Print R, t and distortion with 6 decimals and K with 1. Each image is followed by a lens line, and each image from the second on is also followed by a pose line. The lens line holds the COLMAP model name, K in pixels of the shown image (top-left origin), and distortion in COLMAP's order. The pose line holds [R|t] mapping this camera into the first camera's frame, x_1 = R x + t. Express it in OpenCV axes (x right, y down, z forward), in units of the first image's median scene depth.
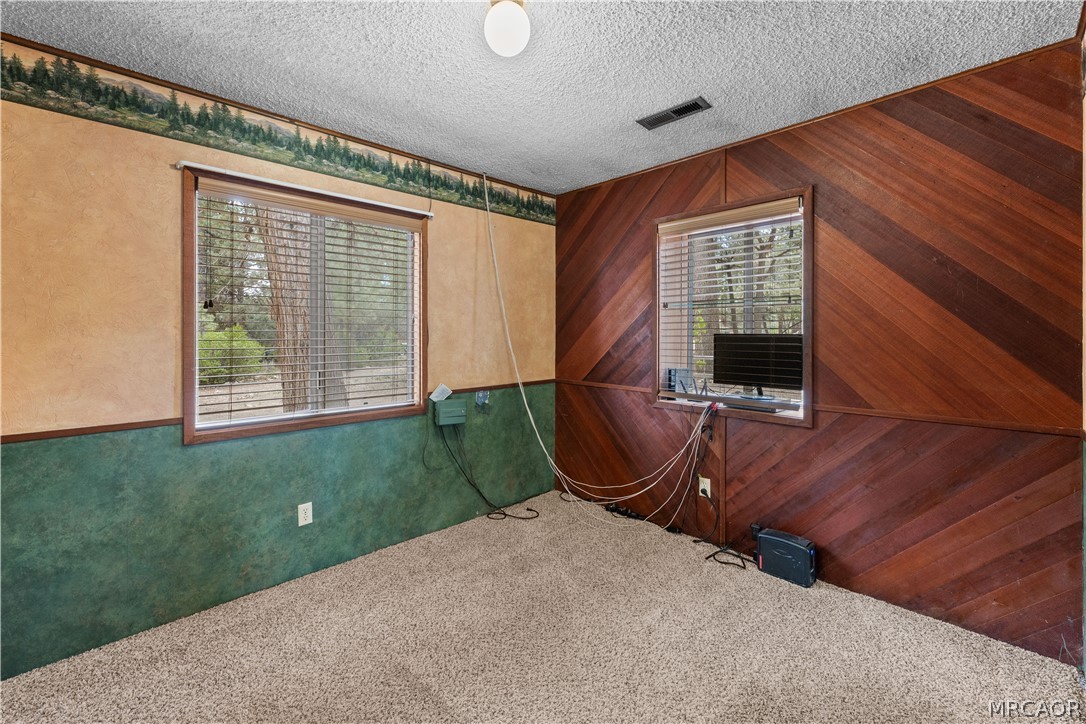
lens RADIAL K [[442.3, 0, 536.2], [0, 442.3, 337.1], [0, 0, 1]] dist [-0.001778, 0.000893]
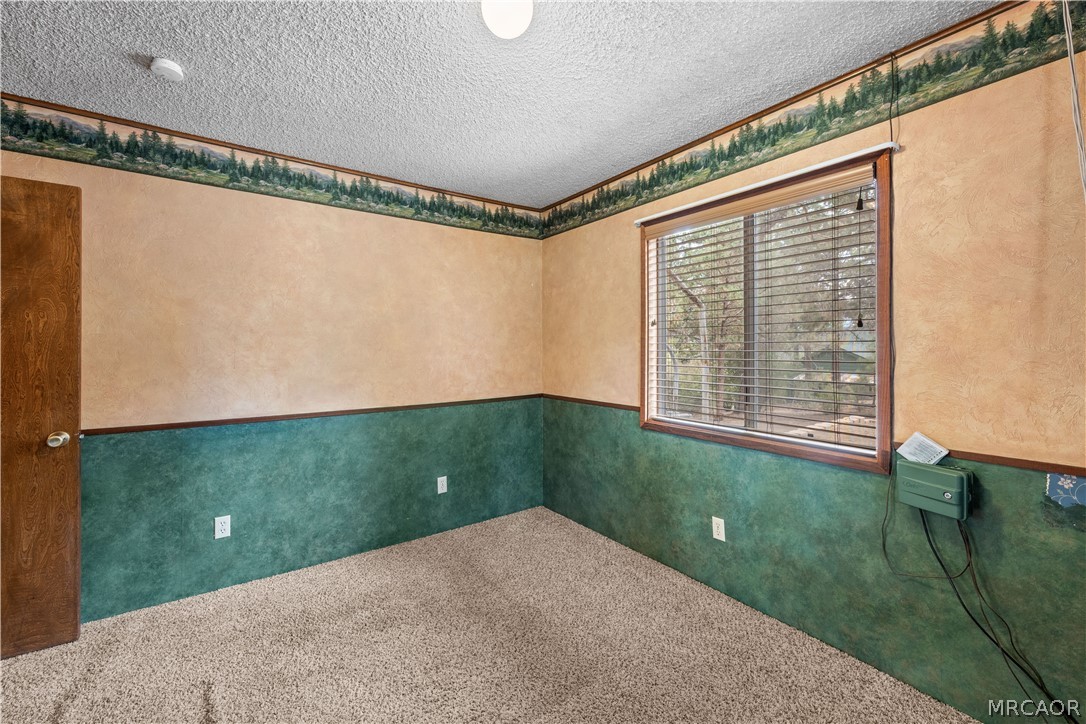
lens RADIAL K [[442.3, 0, 544.2], [0, 442.3, 349.1], [0, 0, 1]] dist [-0.001778, 0.000893]
pose [[-0.129599, 0.001691, -0.991565, 0.499213], [-0.004894, 0.999985, 0.002345, 0.000236], [0.991554, 0.005157, -0.129589, 0.738095]]
